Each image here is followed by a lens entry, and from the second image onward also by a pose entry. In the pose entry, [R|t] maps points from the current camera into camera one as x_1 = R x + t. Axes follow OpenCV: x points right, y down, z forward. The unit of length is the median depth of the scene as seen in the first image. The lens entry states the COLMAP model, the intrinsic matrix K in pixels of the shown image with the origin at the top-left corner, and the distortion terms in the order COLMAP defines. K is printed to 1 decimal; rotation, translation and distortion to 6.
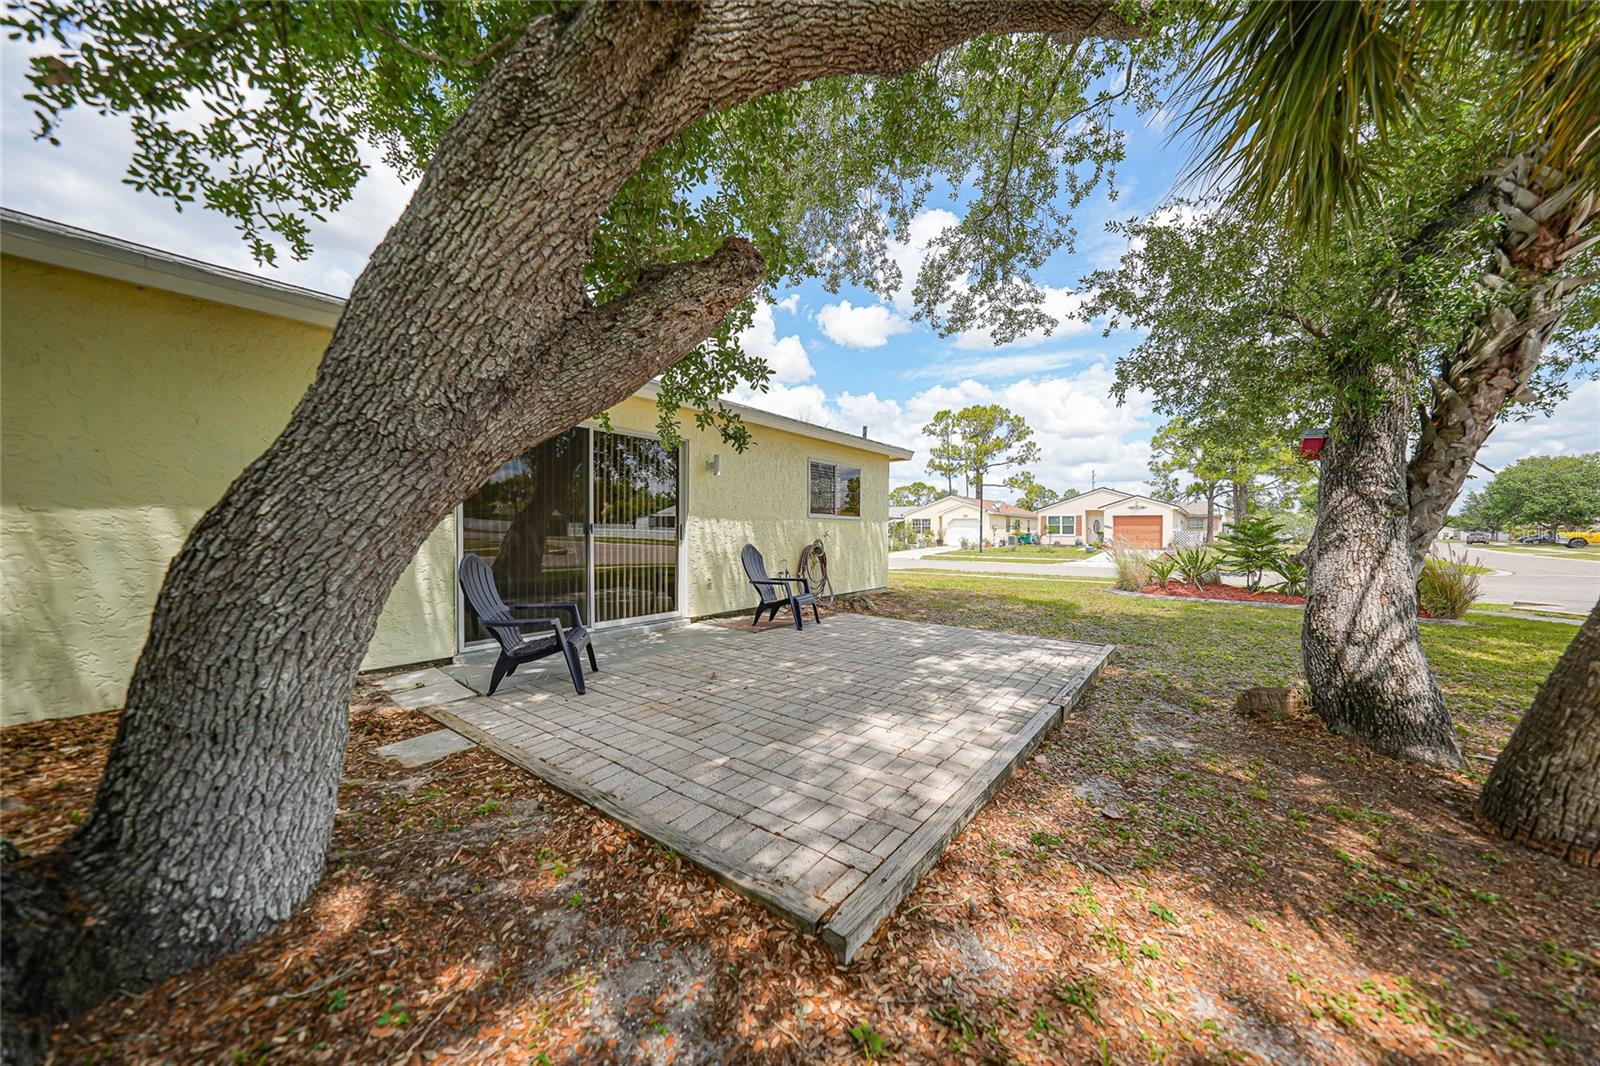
lens RADIAL K [[552.1, 0, 800.0], [0, 552.1, 533.0], [0, 0, 1]] dist [0.000024, 0.000027]
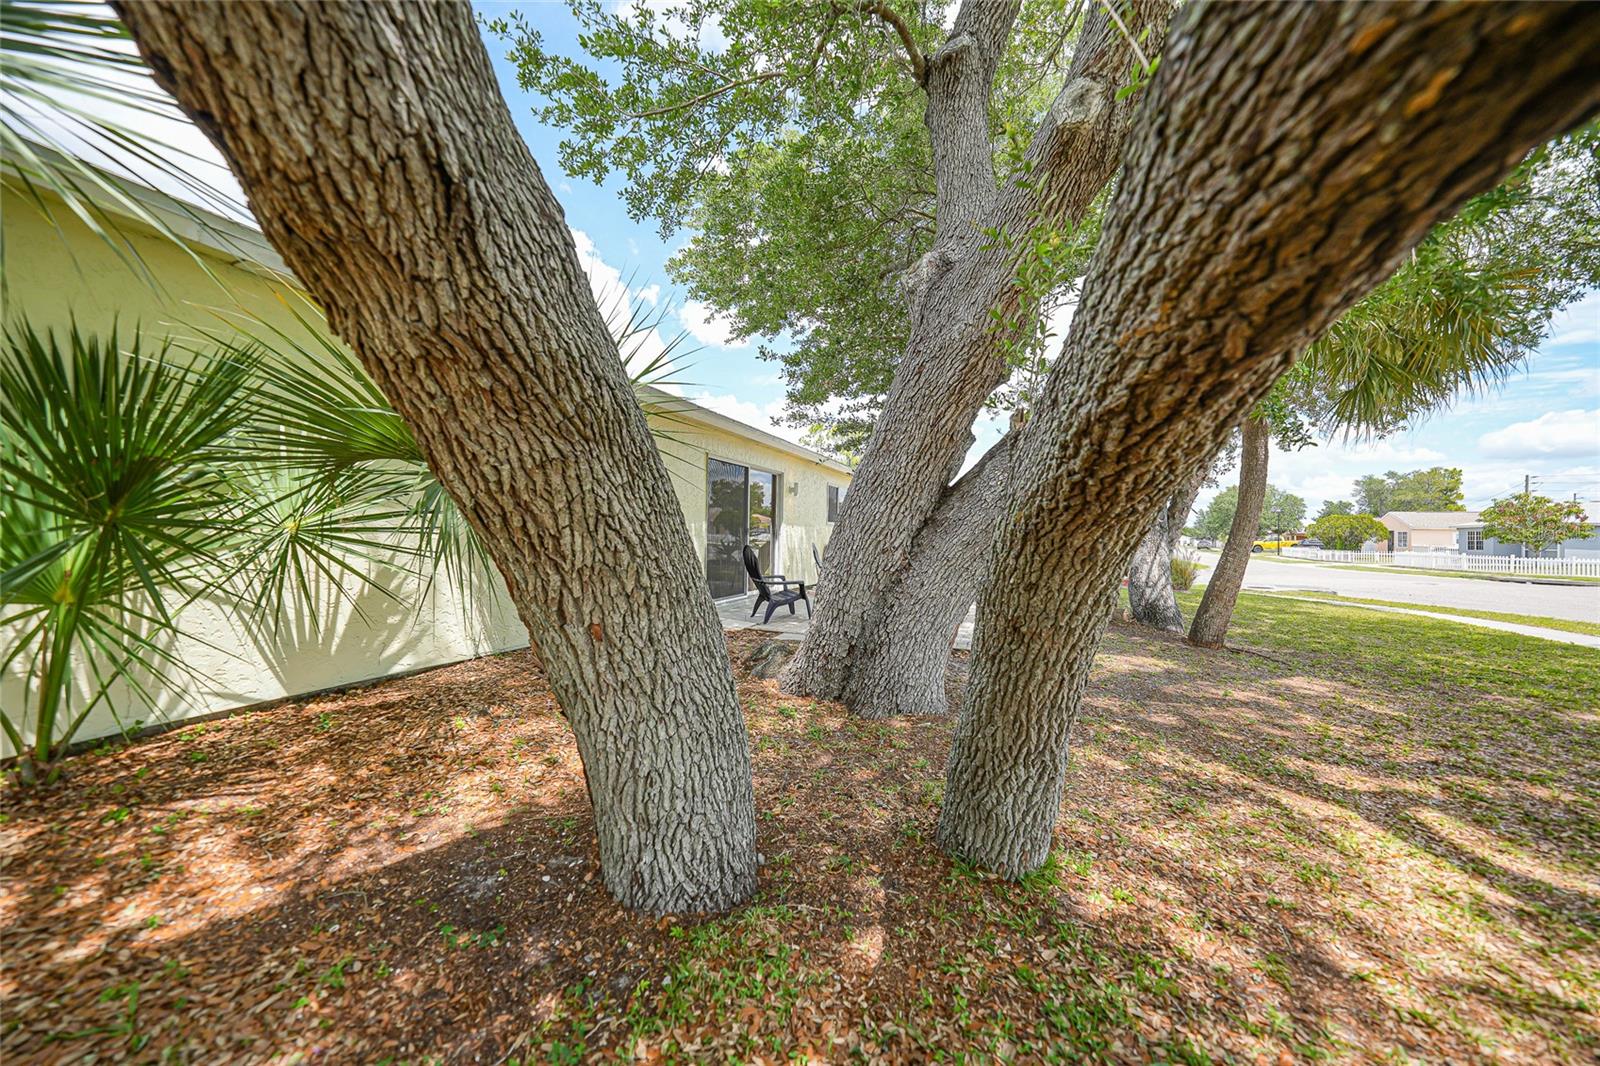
lens RADIAL K [[552.1, 0, 800.0], [0, 552.1, 533.0], [0, 0, 1]] dist [0.000024, 0.000027]
pose [[0.968031, 0.013090, 0.250490, -0.798625], [-0.012027, 0.999911, -0.005776, 0.005202], [-0.250544, 0.002579, 0.968102, -0.703343]]
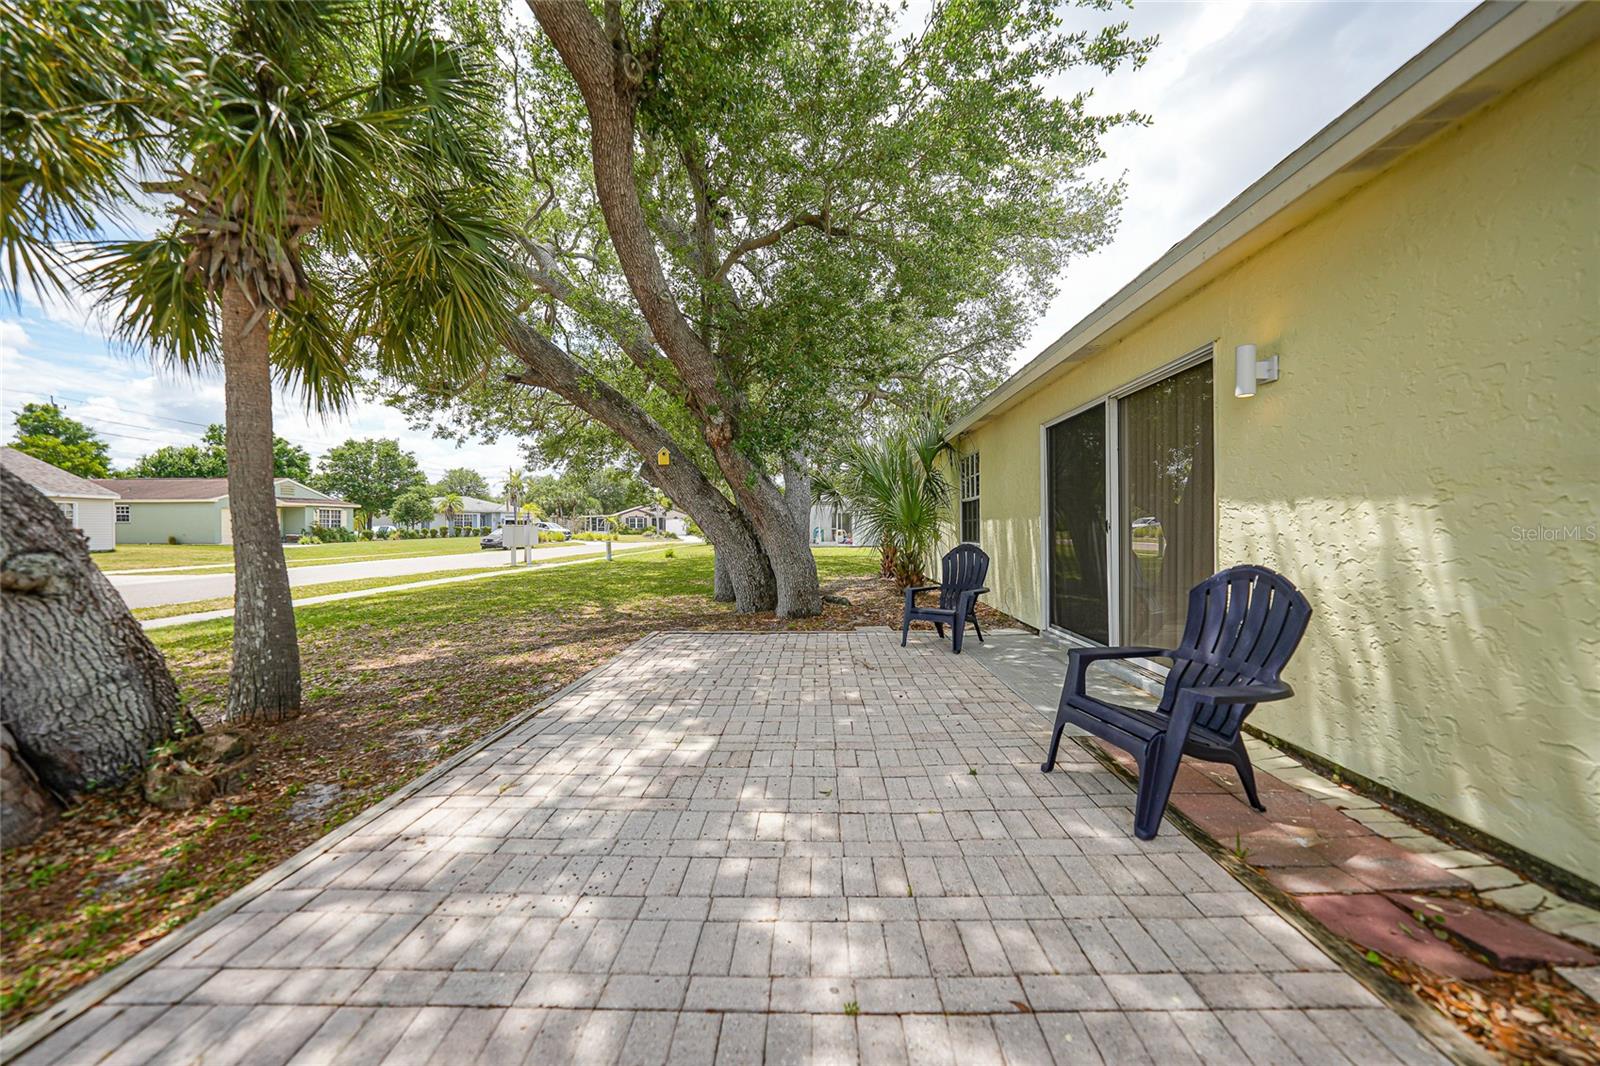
lens RADIAL K [[552.1, 0, 800.0], [0, 552.1, 533.0], [0, 0, 1]] dist [0.000024, 0.000027]
pose [[-0.807391, 0.004453, -0.590001, 0.577546], [-0.003686, 0.999914, 0.012591, -0.008047], [0.590006, 0.012340, -0.807305, 1.797100]]
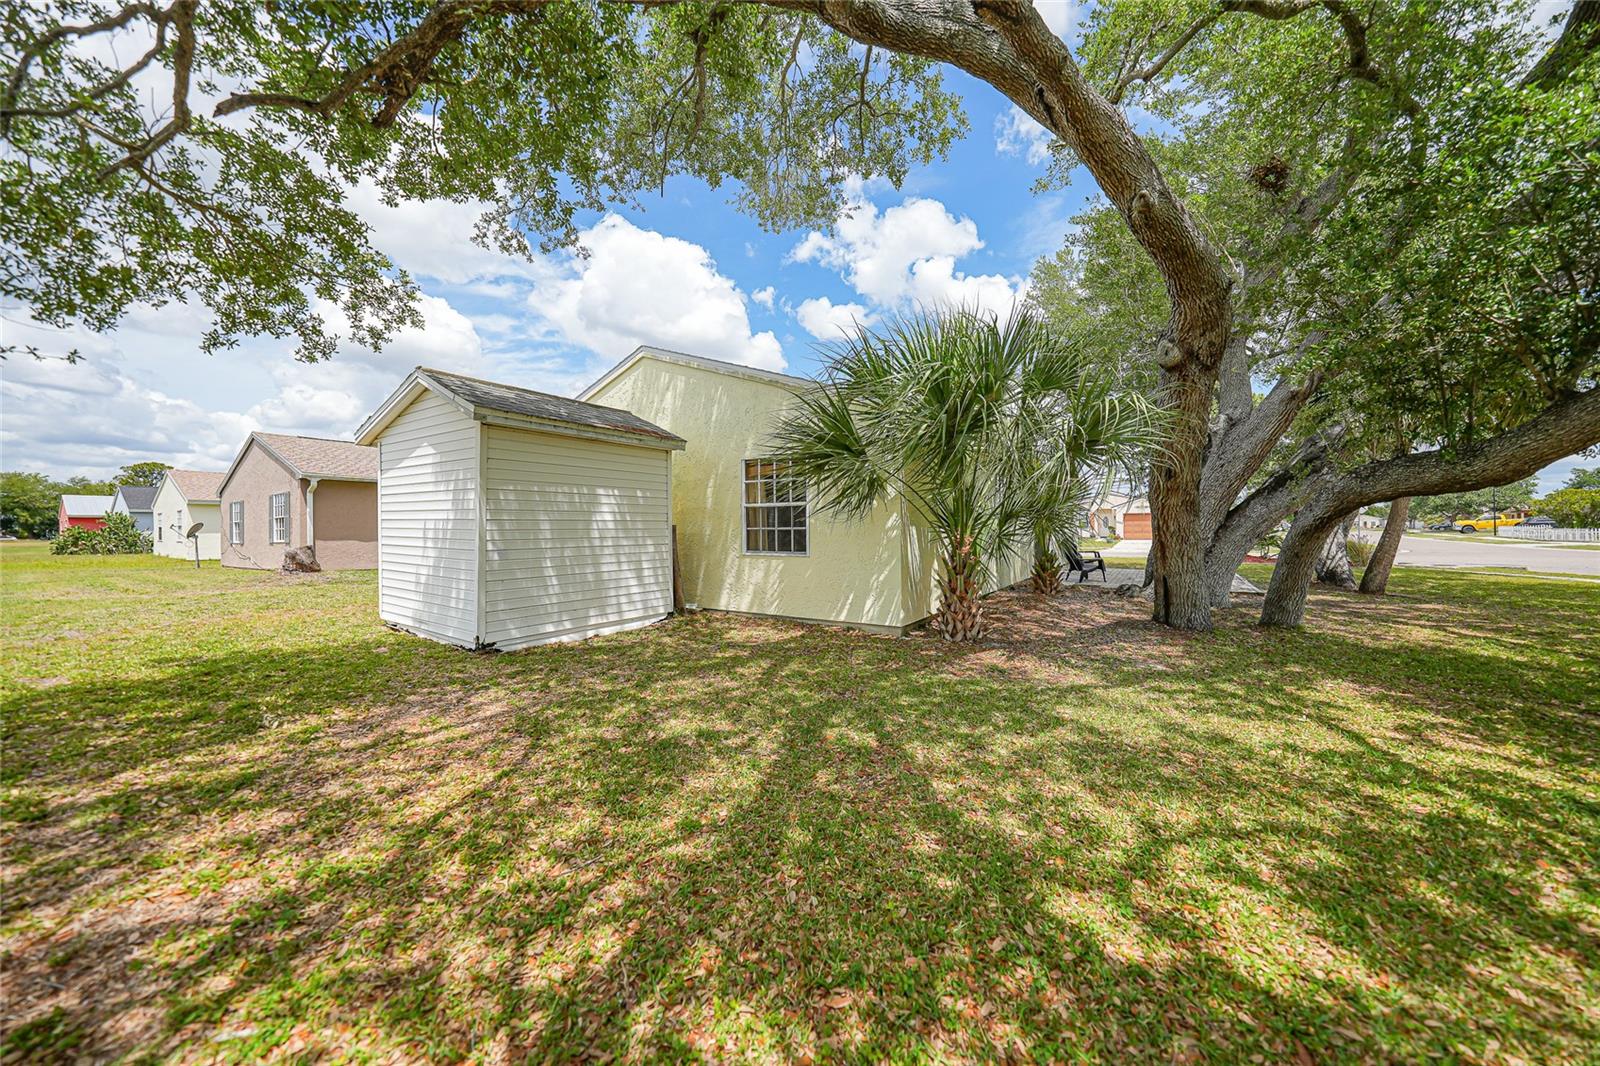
lens RADIAL K [[552.1, 0, 800.0], [0, 552.1, 533.0], [0, 0, 1]] dist [0.000024, 0.000027]
pose [[0.998193, -0.016890, 0.057667, -2.116484], [0.016752, 0.999856, 0.002879, -0.028629], [-0.057708, -0.001908, 0.998332, -1.917480]]
